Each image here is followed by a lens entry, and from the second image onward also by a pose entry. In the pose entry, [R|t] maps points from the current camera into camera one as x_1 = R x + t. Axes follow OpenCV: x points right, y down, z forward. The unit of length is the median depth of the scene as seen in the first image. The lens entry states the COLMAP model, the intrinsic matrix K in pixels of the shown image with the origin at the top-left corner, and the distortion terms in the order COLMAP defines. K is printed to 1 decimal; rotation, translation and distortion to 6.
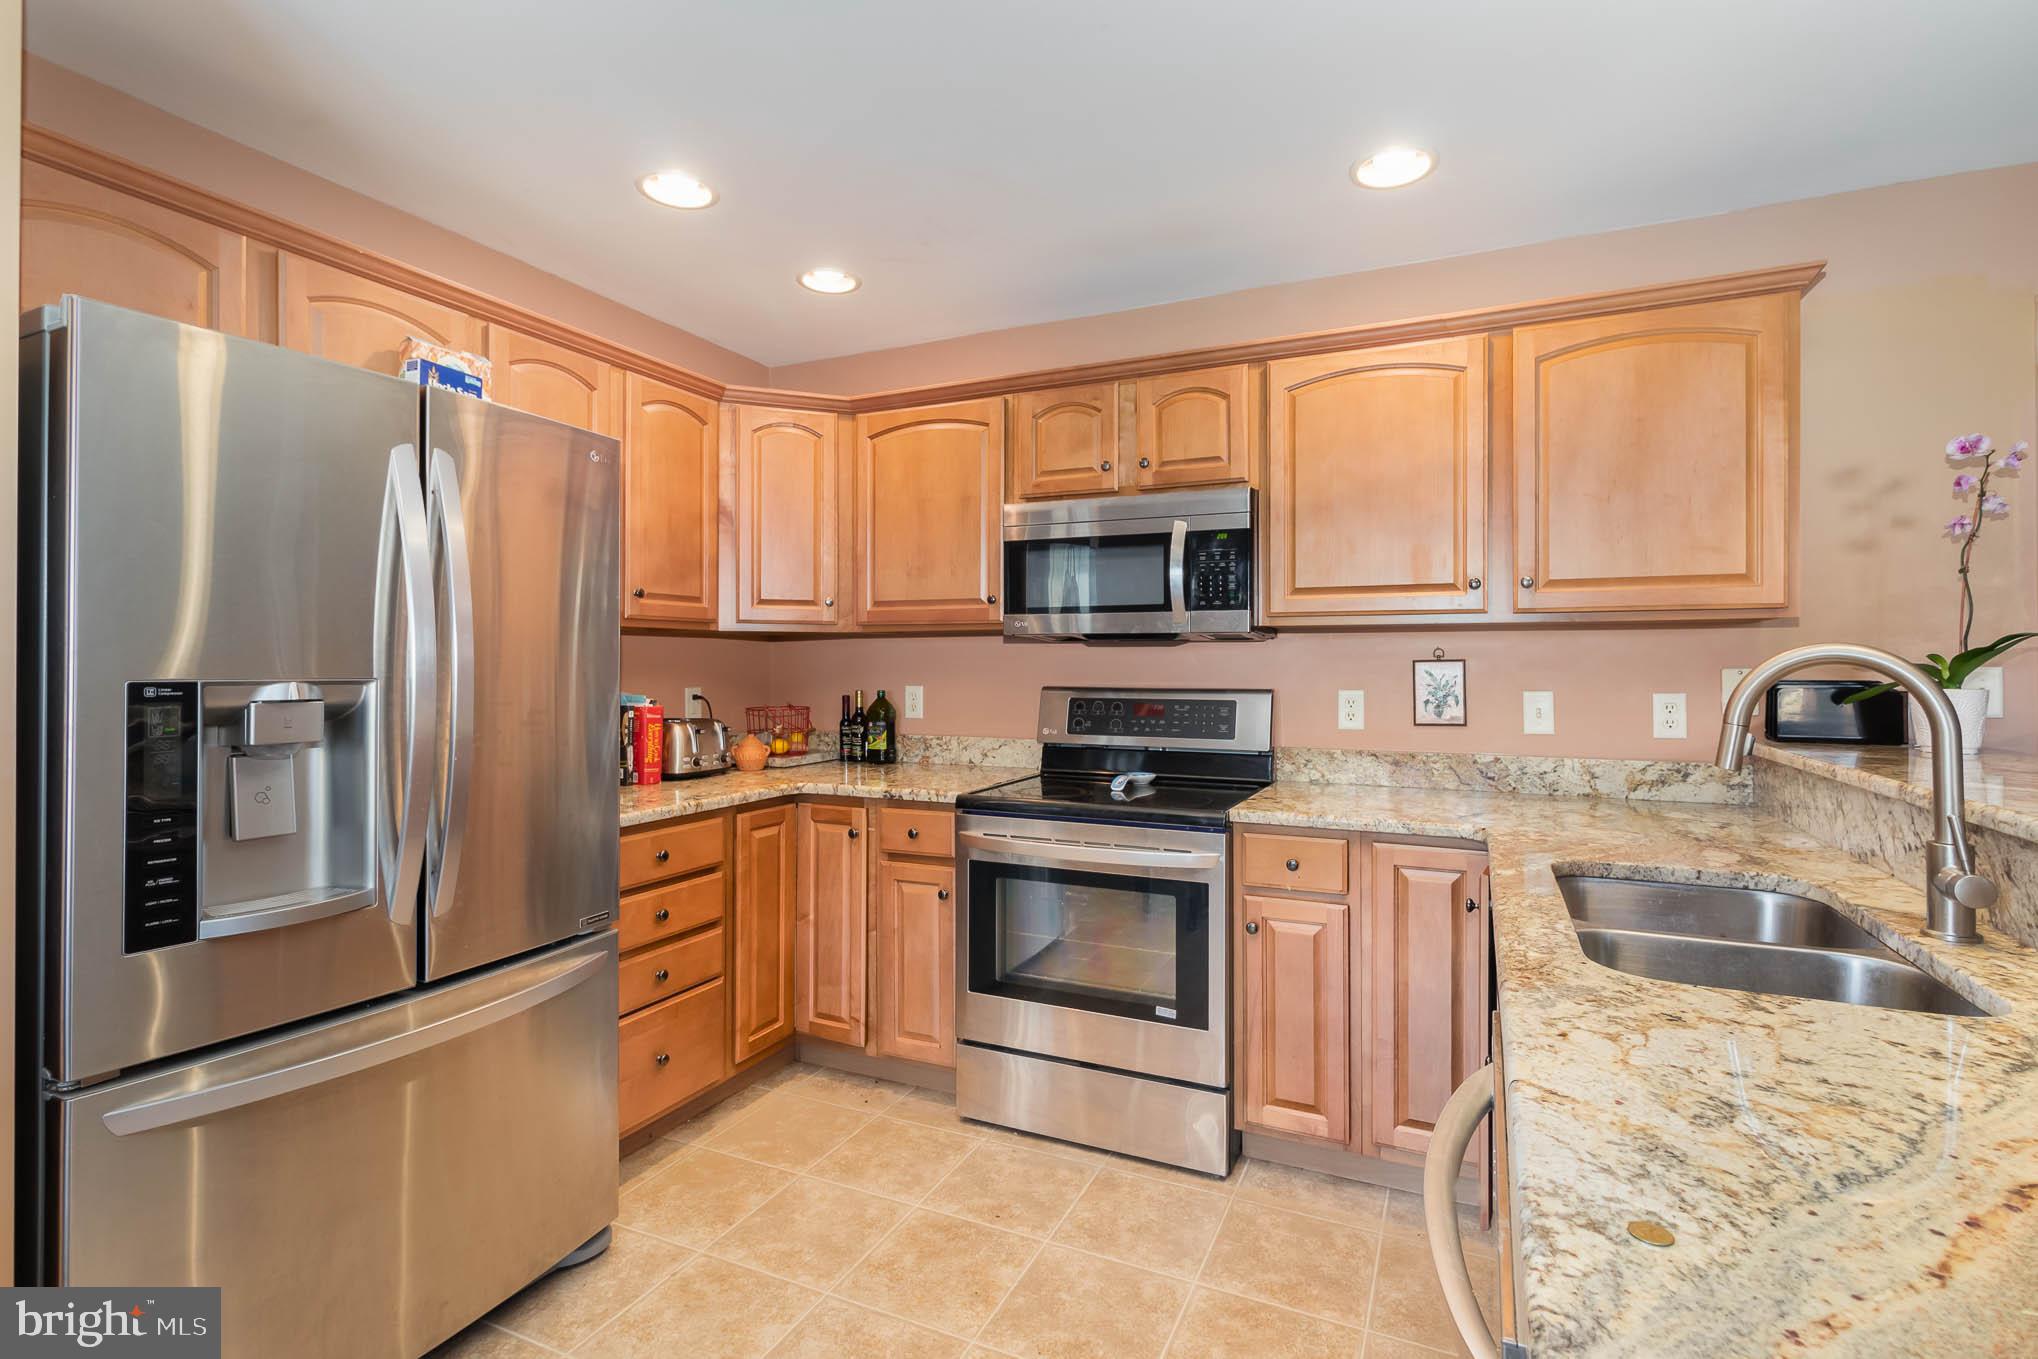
lens RADIAL K [[952.3, 0, 1012.1], [0, 952.3, 665.5], [0, 0, 1]] dist [-0.000686, -0.000222]
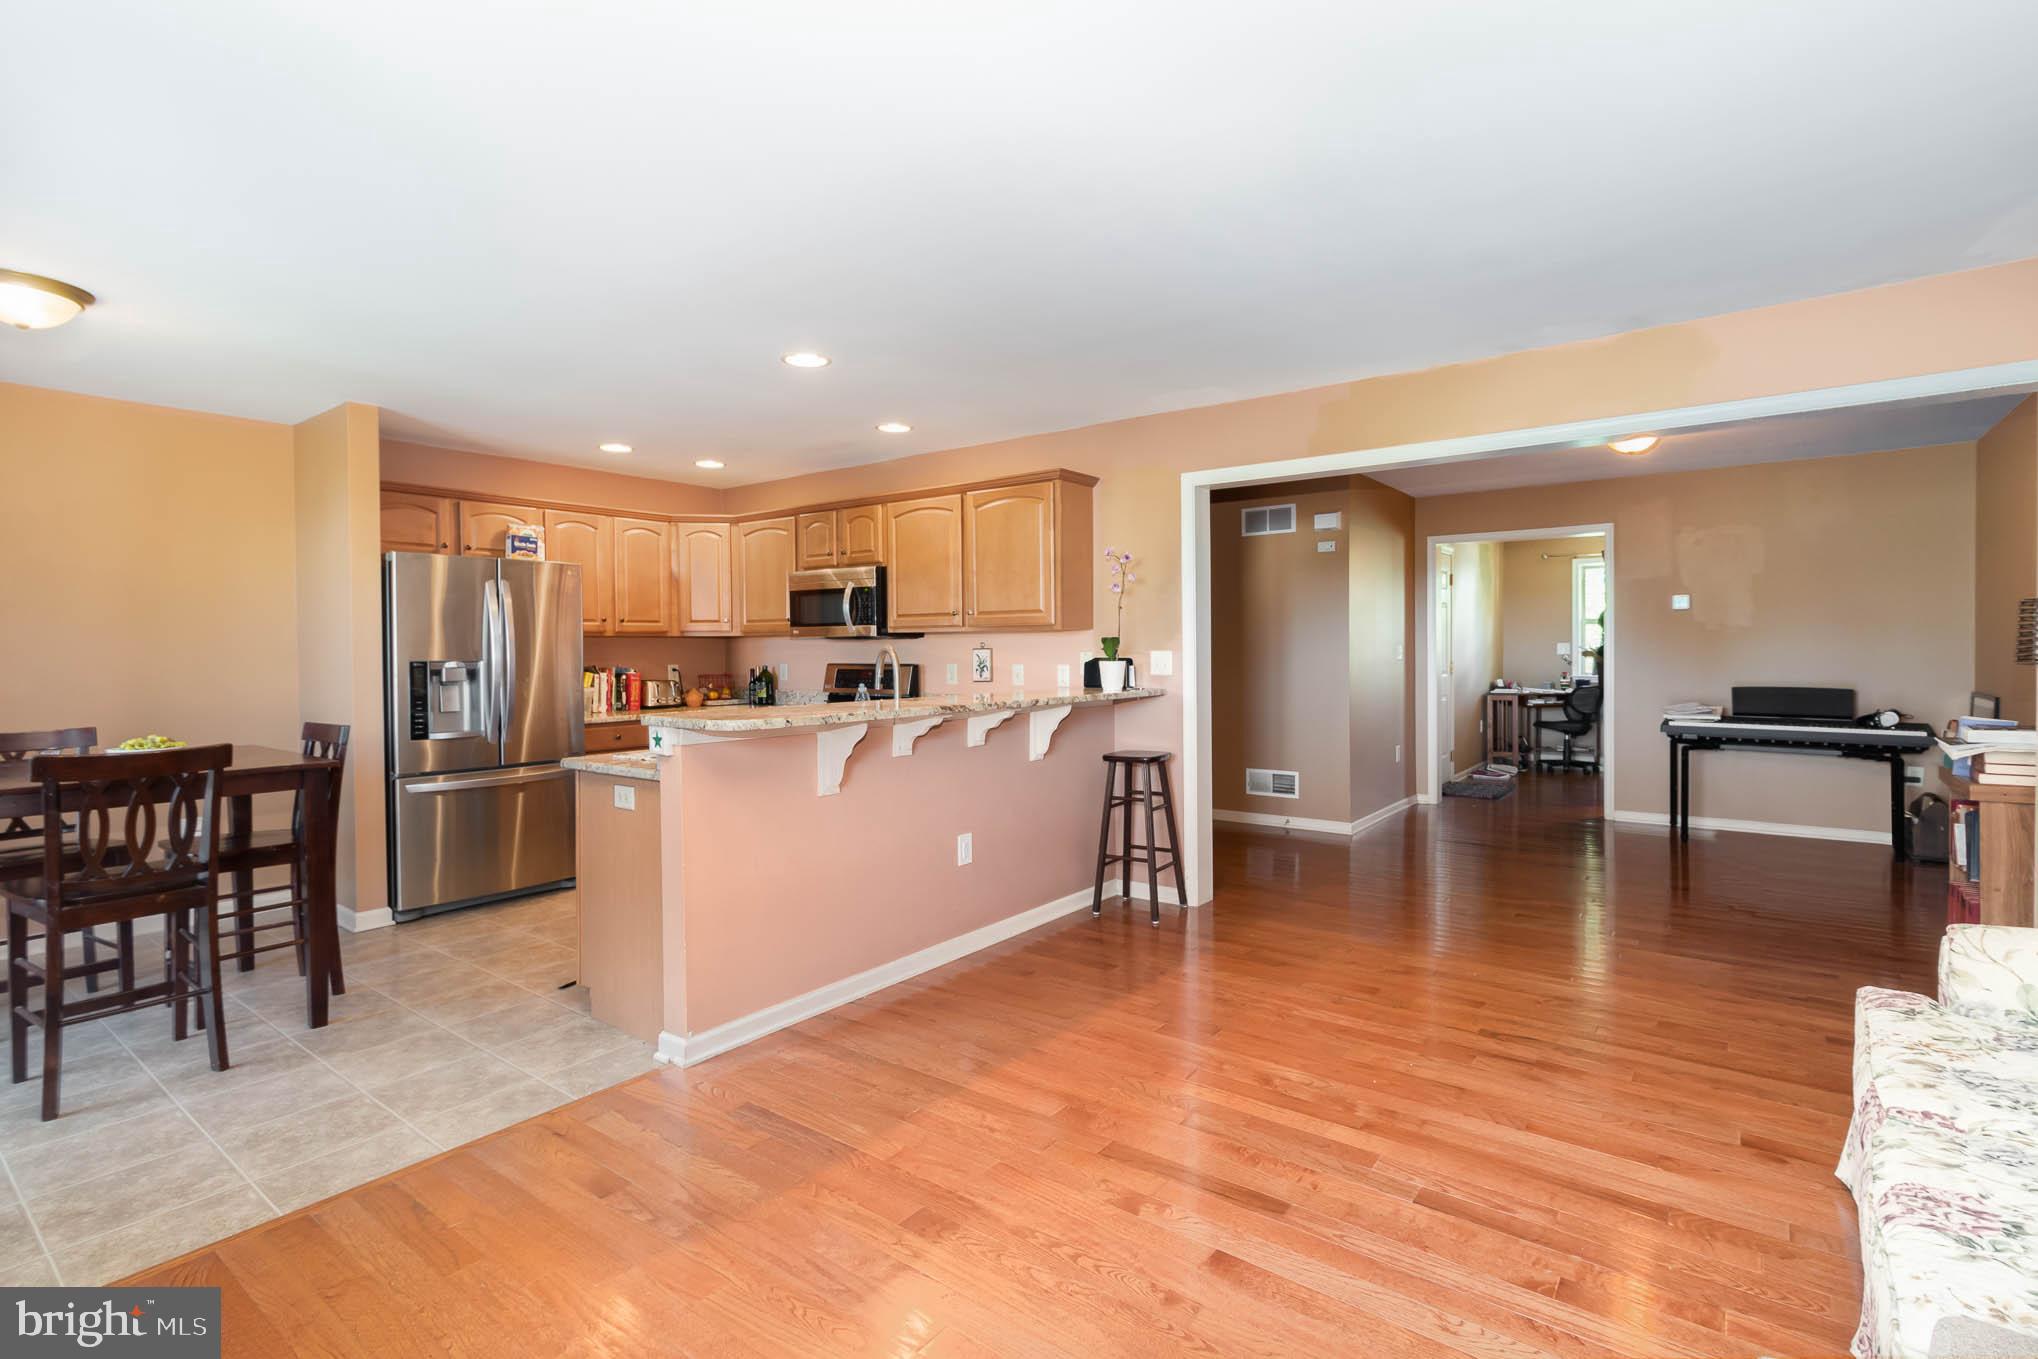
lens RADIAL K [[952.3, 0, 1019.2], [0, 952.3, 664.9], [0, 0, 1]] dist [-0.000686, -0.000222]
pose [[0.977502, -0.003557, -0.210894, 0.970168], [0.007564, 0.999806, 0.018195, -0.007092], [0.210789, -0.019381, 0.977340, -0.943968]]
